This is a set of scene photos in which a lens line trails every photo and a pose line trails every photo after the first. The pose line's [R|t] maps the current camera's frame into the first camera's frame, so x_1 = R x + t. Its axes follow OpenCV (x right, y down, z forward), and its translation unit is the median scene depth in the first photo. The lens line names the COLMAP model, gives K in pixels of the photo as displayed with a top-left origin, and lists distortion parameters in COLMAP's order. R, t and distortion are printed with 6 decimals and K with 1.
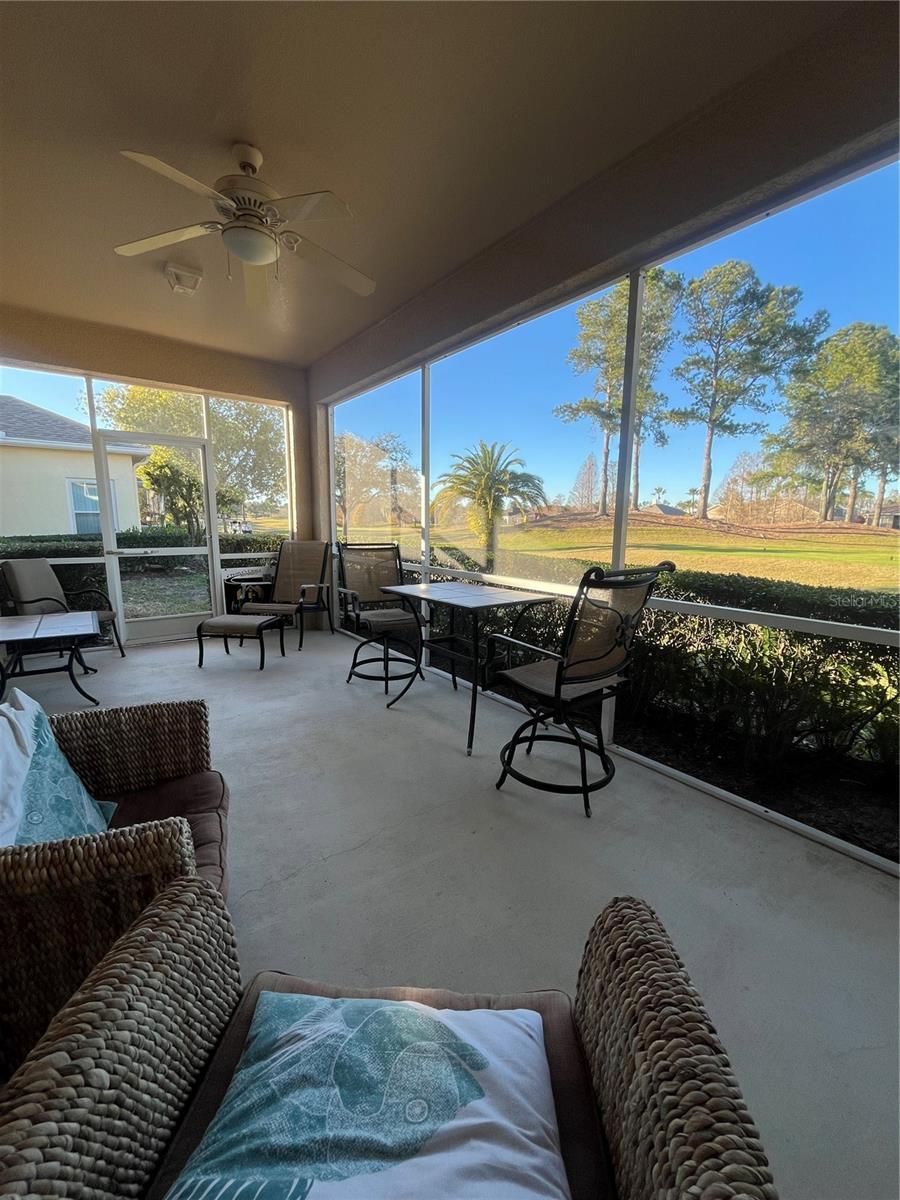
lens RADIAL K [[481.7, 0, 450.0], [0, 481.7, 600.0], [0, 0, 1]] dist [0.000149, -0.000057]
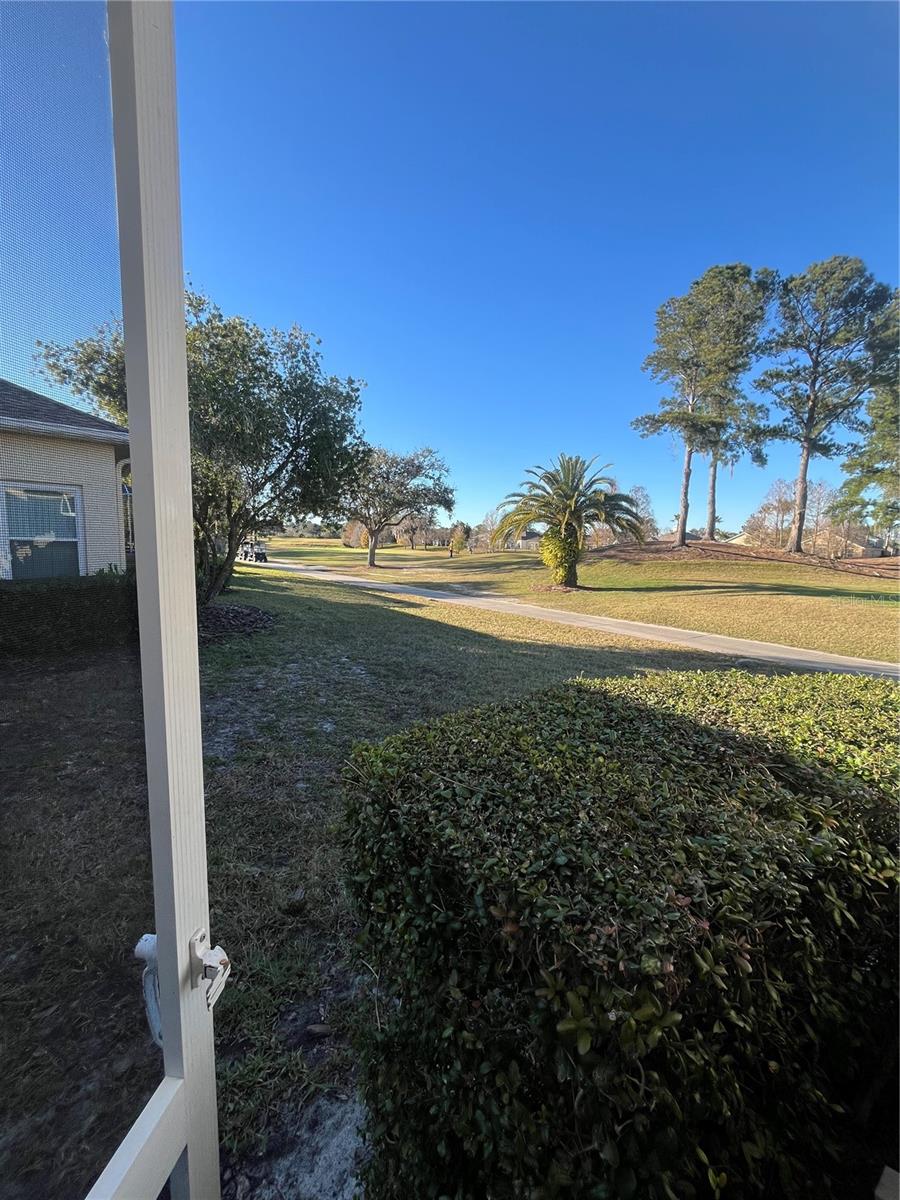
lens RADIAL K [[481.7, 0, 450.0], [0, 481.7, 600.0], [0, 0, 1]] dist [0.000149, -0.000057]
pose [[0.999779, 0.020637, -0.004094, -0.088224], [-0.020800, 0.998772, -0.044963, -0.033964], [0.003161, 0.045038, 0.998980, 0.154680]]
